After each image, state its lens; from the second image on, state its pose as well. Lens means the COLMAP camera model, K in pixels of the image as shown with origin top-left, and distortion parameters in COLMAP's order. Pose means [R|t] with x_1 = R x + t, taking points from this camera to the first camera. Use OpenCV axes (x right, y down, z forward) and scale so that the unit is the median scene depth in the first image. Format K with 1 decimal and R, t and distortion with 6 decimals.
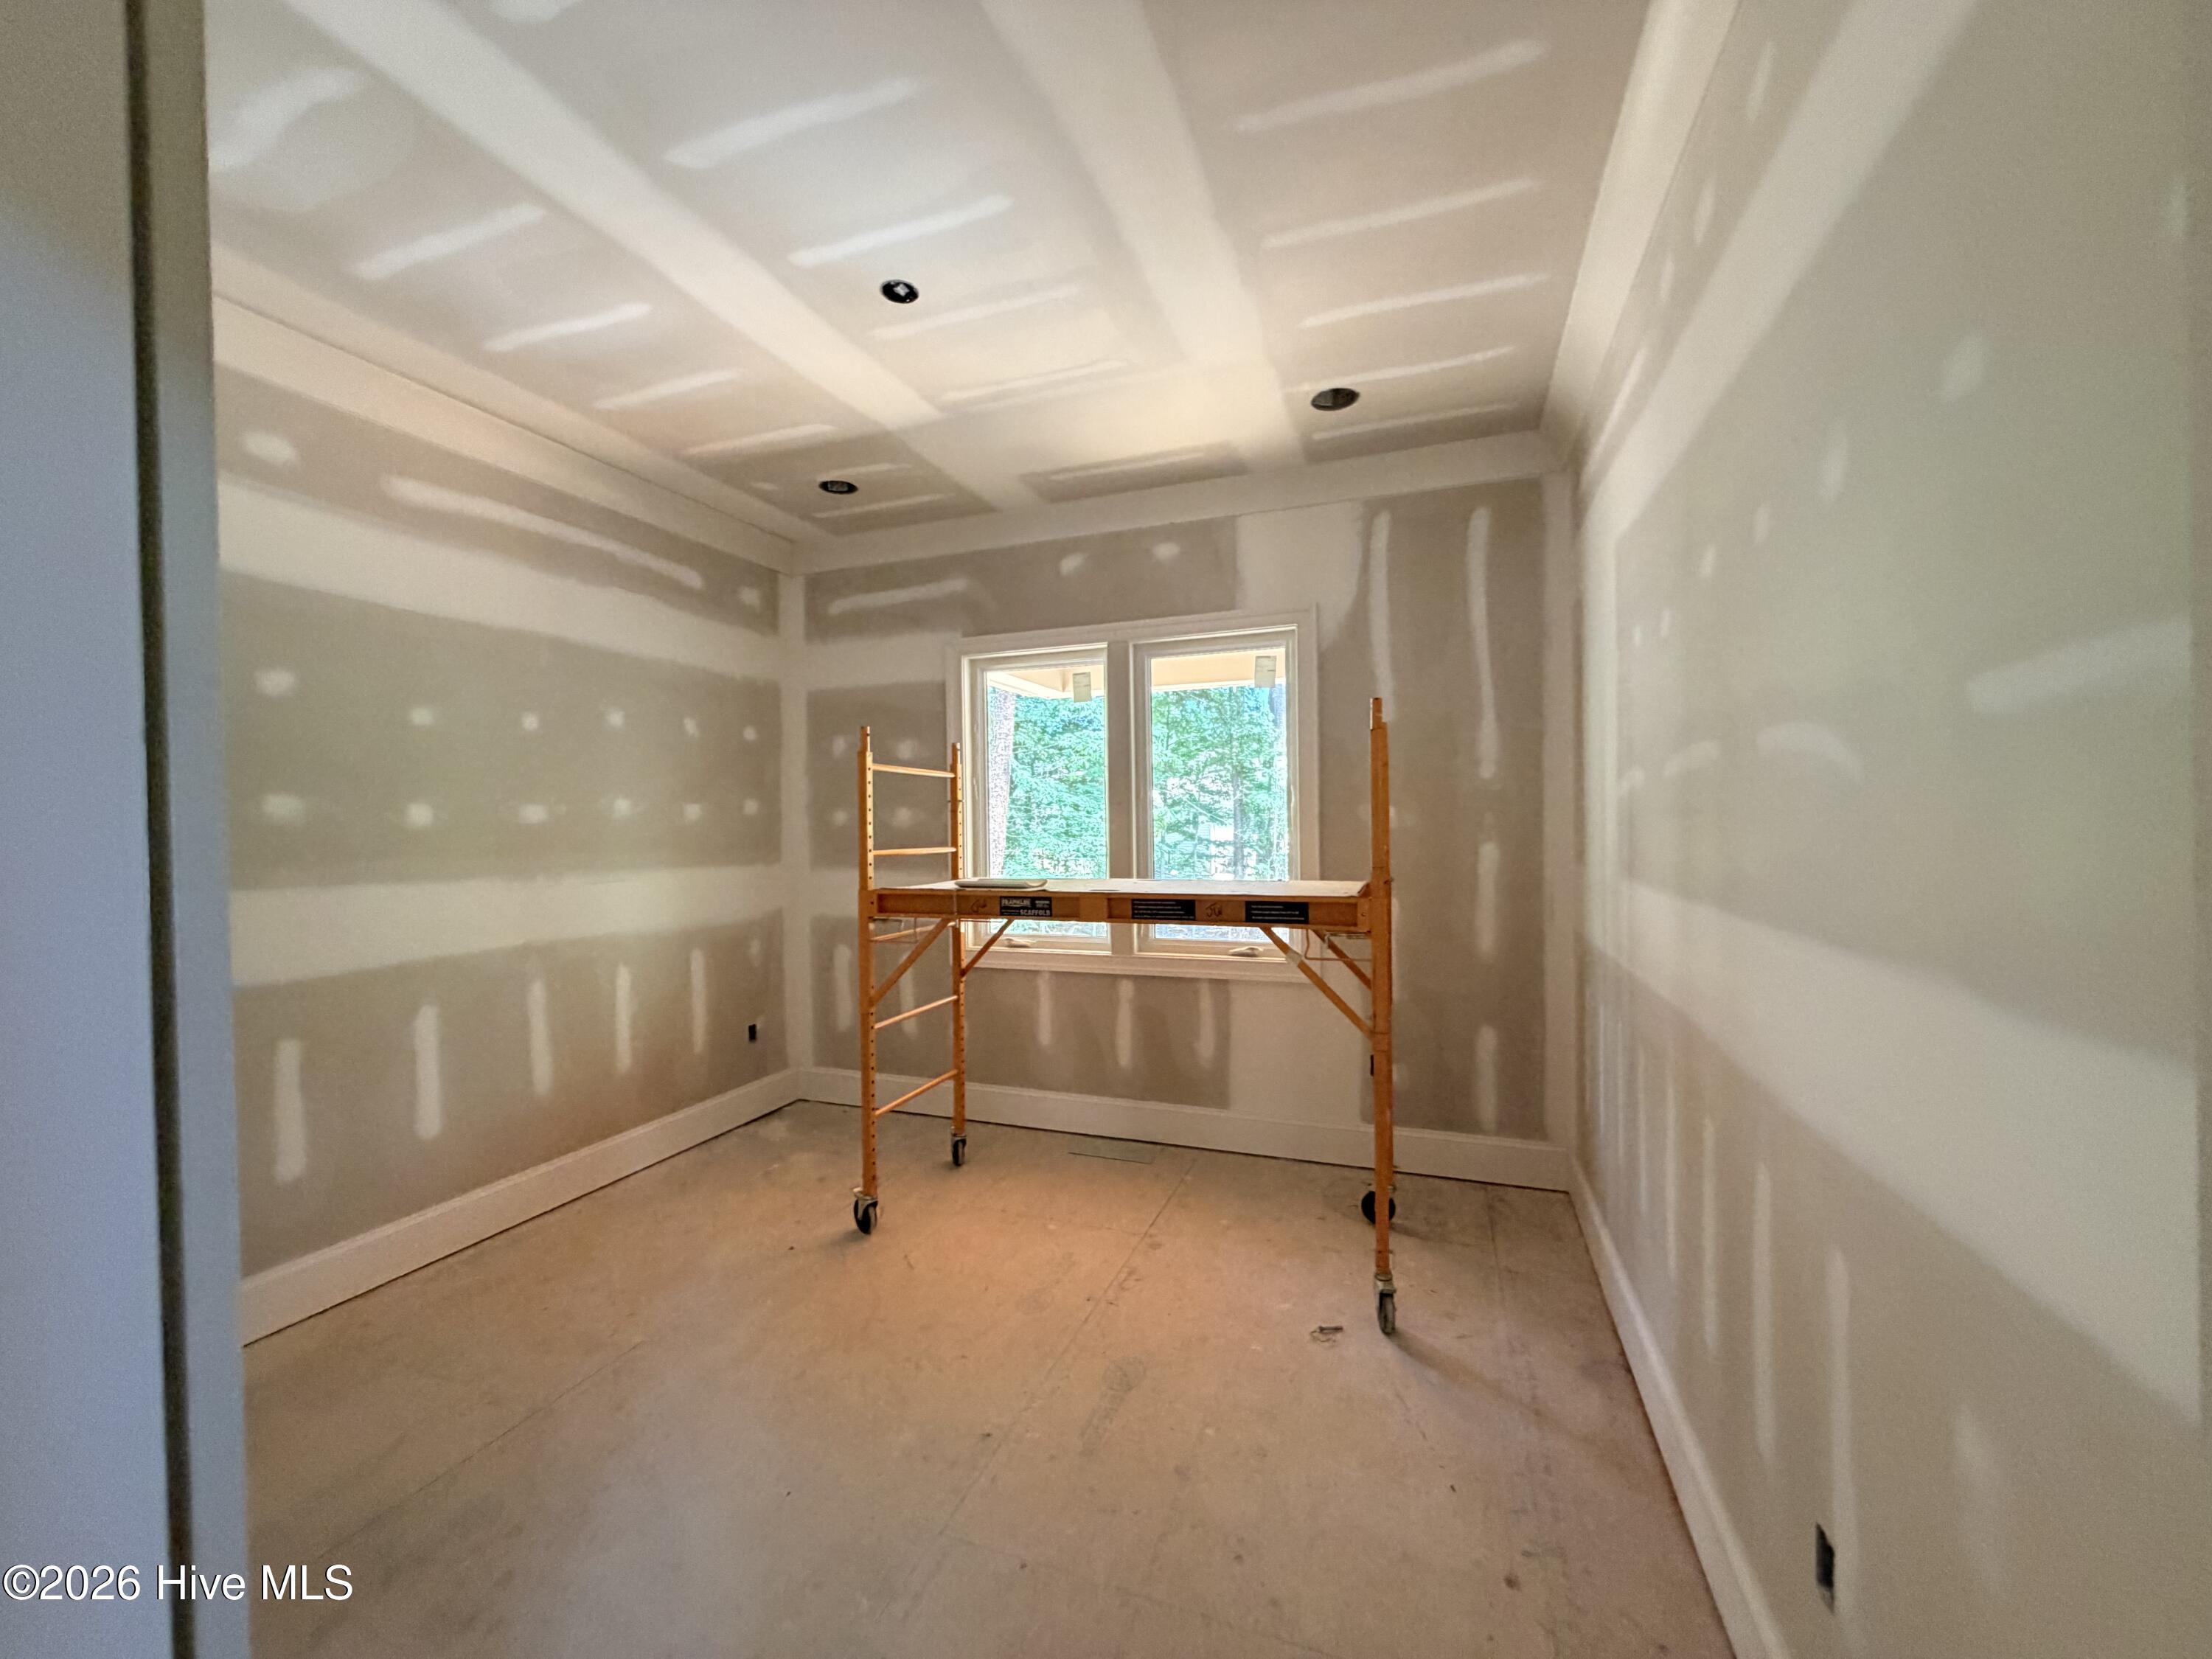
lens RADIAL K [[883.8, 0, 1099.0], [0, 883.8, 833.1], [0, 0, 1]] dist [0.003077, 0.000194]
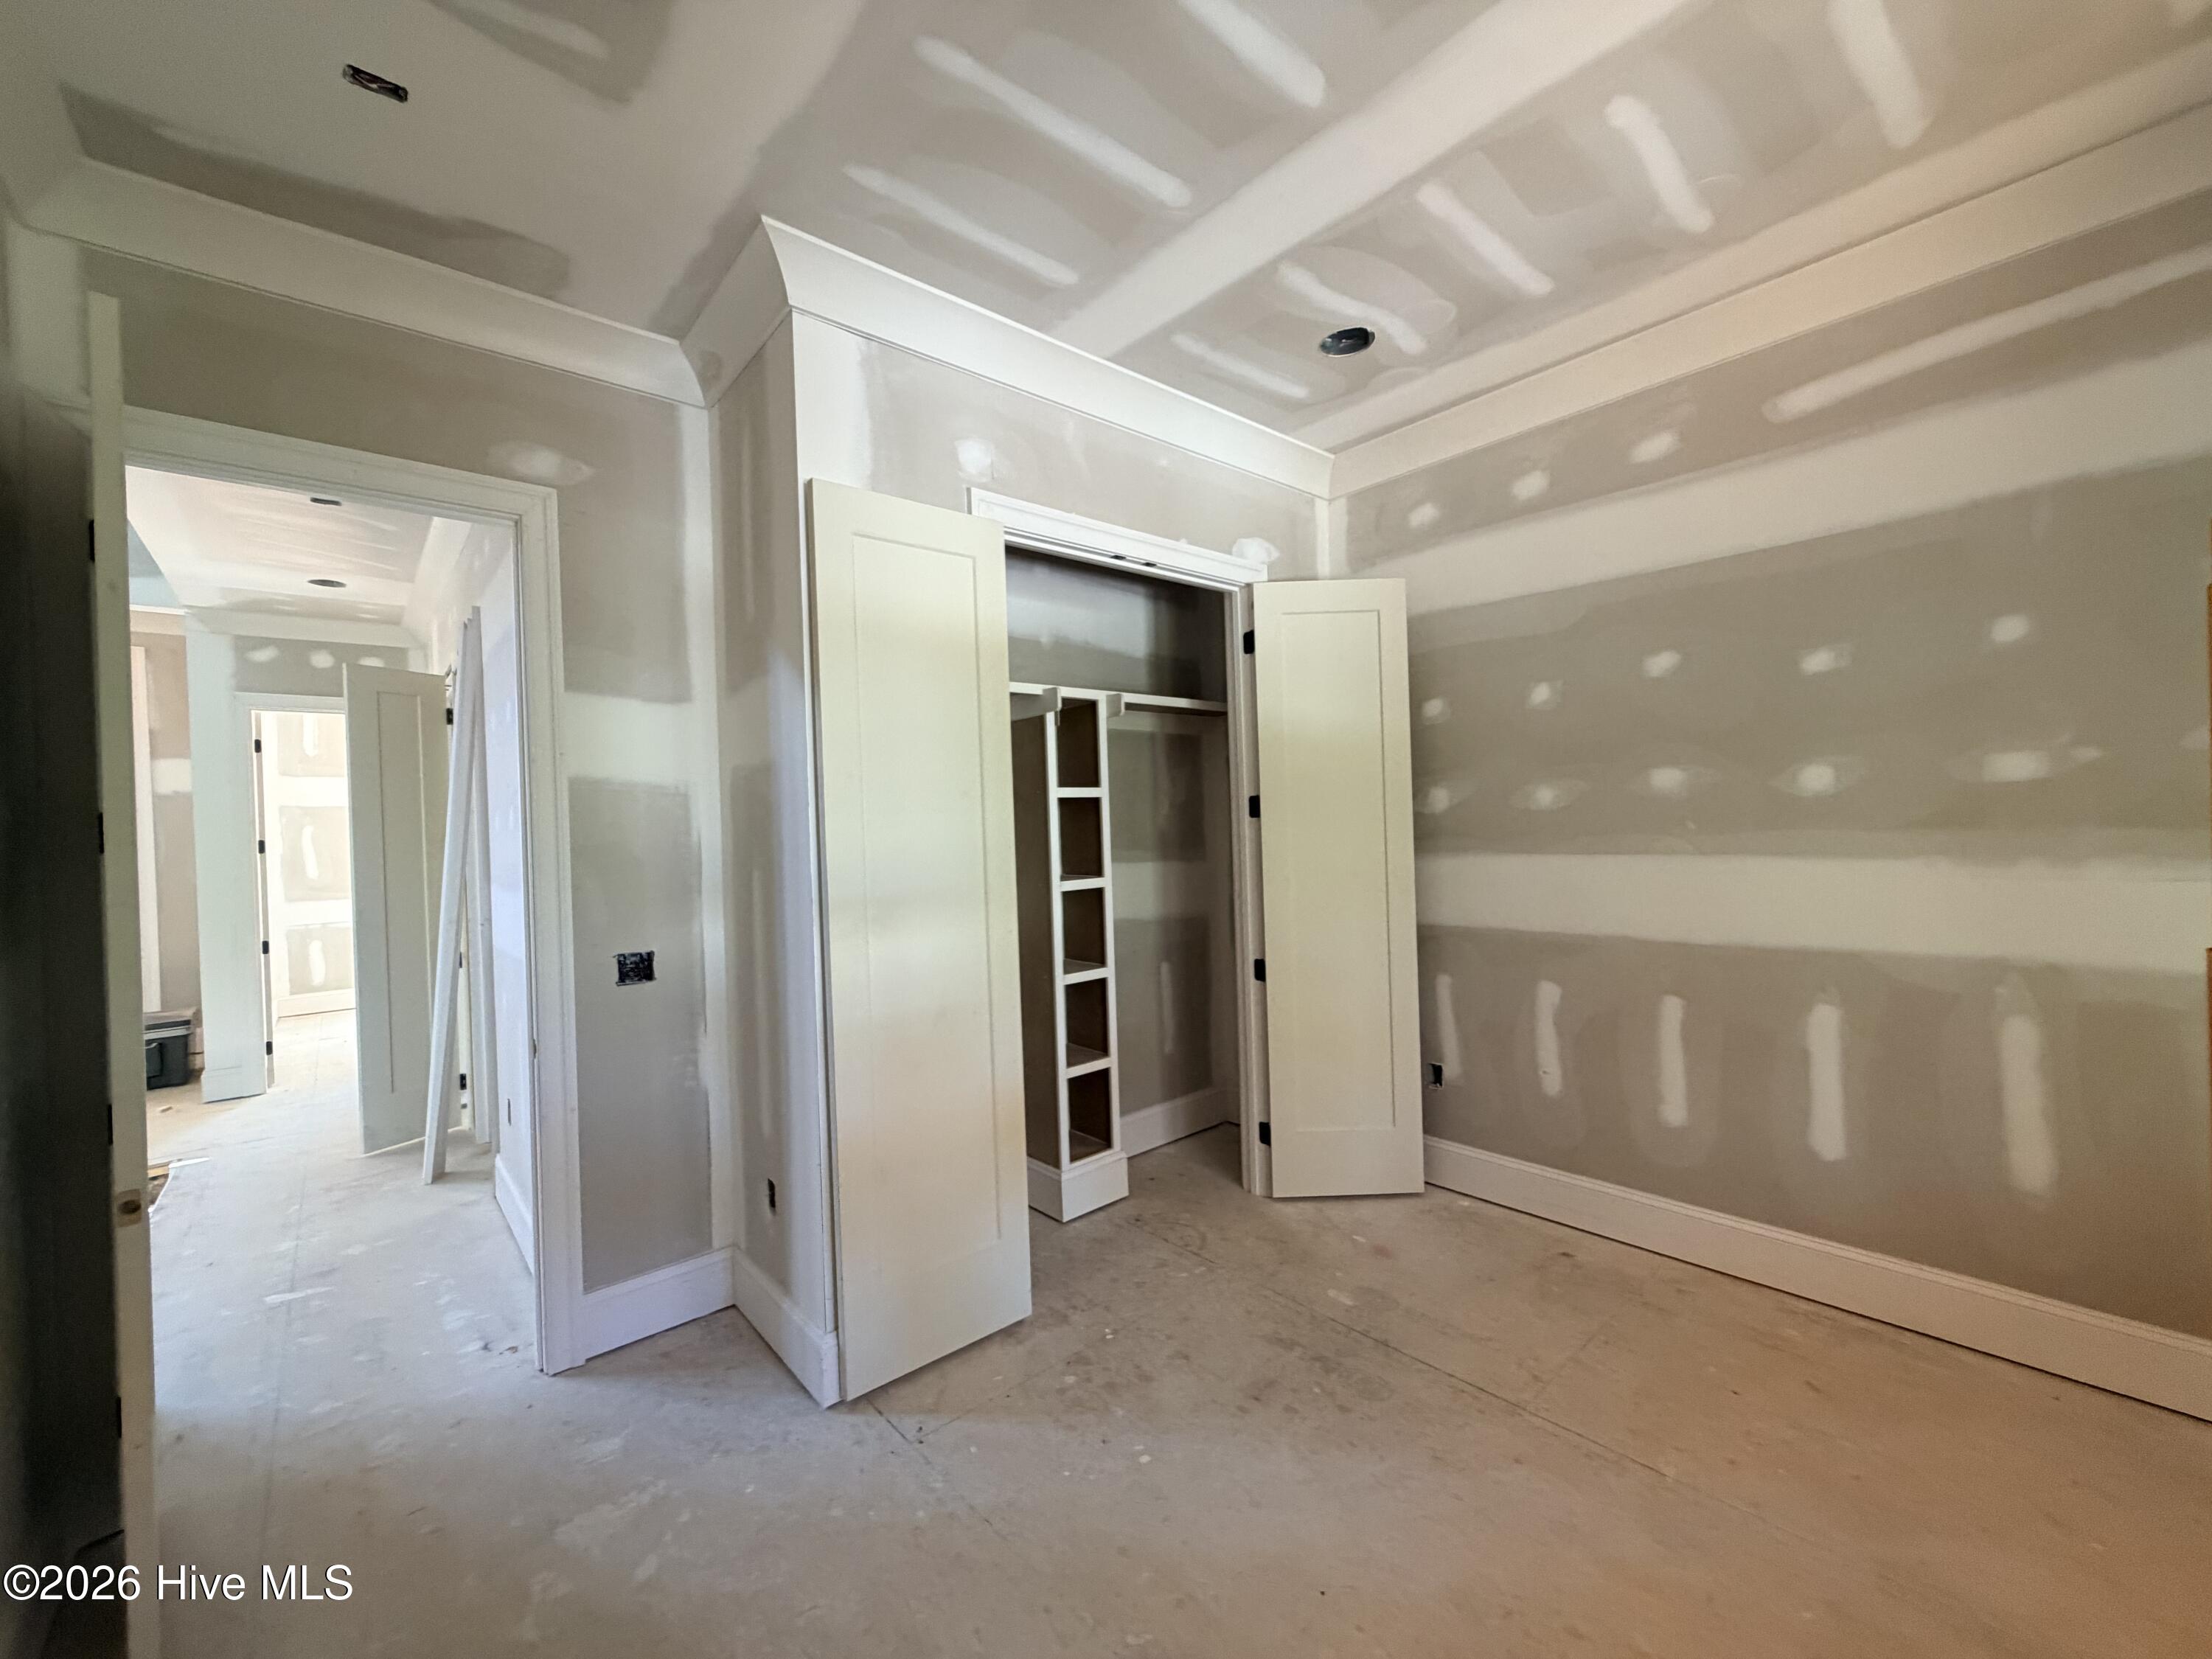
lens RADIAL K [[883.8, 0, 1099.0], [0, 883.8, 833.1], [0, 0, 1]] dist [0.003077, 0.000194]
pose [[-0.481719, 0.037474, -0.875524, 0.312542], [0.032565, 0.999161, 0.024848, -0.011781], [0.875720, -0.016542, -0.482535, 0.803265]]
